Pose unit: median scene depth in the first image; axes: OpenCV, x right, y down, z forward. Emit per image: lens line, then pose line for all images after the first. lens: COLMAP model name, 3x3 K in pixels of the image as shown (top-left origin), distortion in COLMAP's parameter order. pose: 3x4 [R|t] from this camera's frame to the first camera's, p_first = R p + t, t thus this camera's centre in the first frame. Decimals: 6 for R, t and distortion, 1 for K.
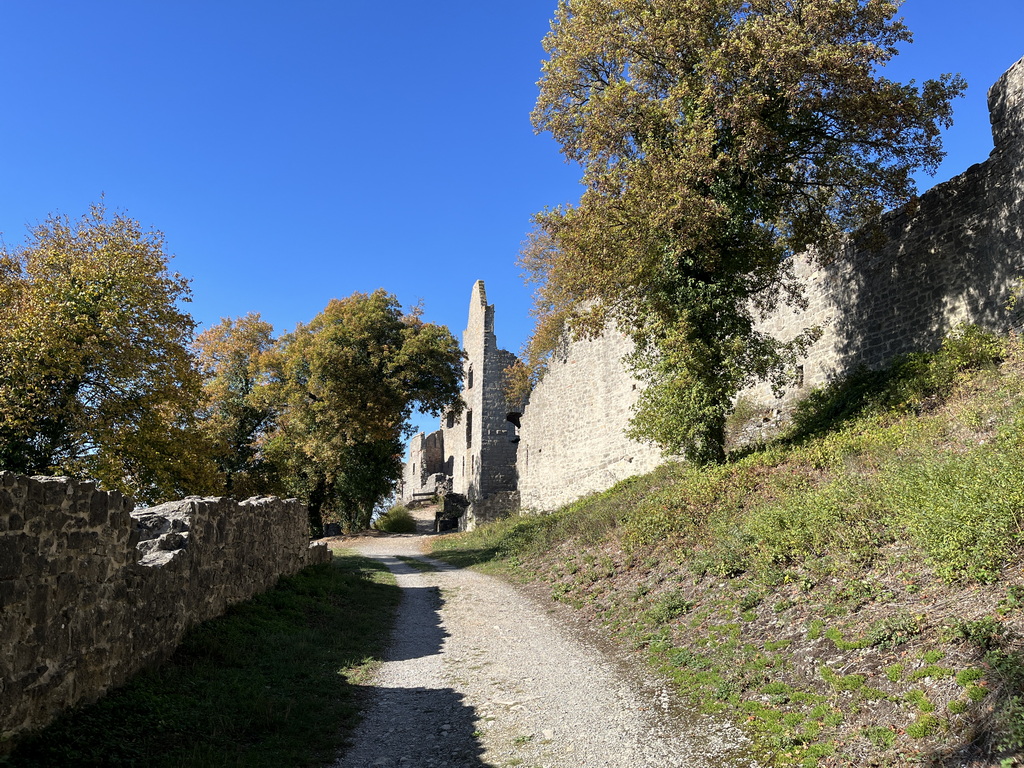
lens RADIAL K [[771.8, 0, 511.4], [0, 771.8, 385.0], [0, 0, 1]] dist [0.016815, 0.003249]
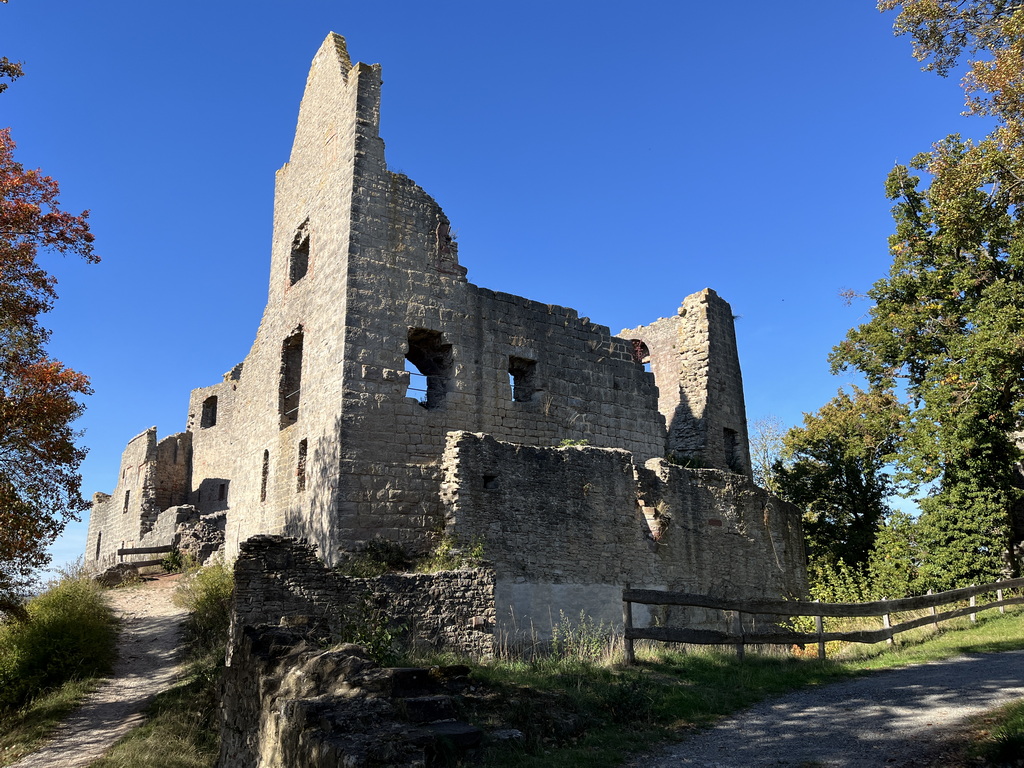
lens RADIAL K [[771.8, 0, 512.6], [0, 771.8, 381.4], [0, 0, 1]] dist [0.016815, 0.003249]
pose [[0.946480, 0.065231, 0.316101, -0.064197], [-0.039467, 0.995405, -0.087240, 0.078715], [-0.320340, 0.070095, 0.944706, 0.526895]]
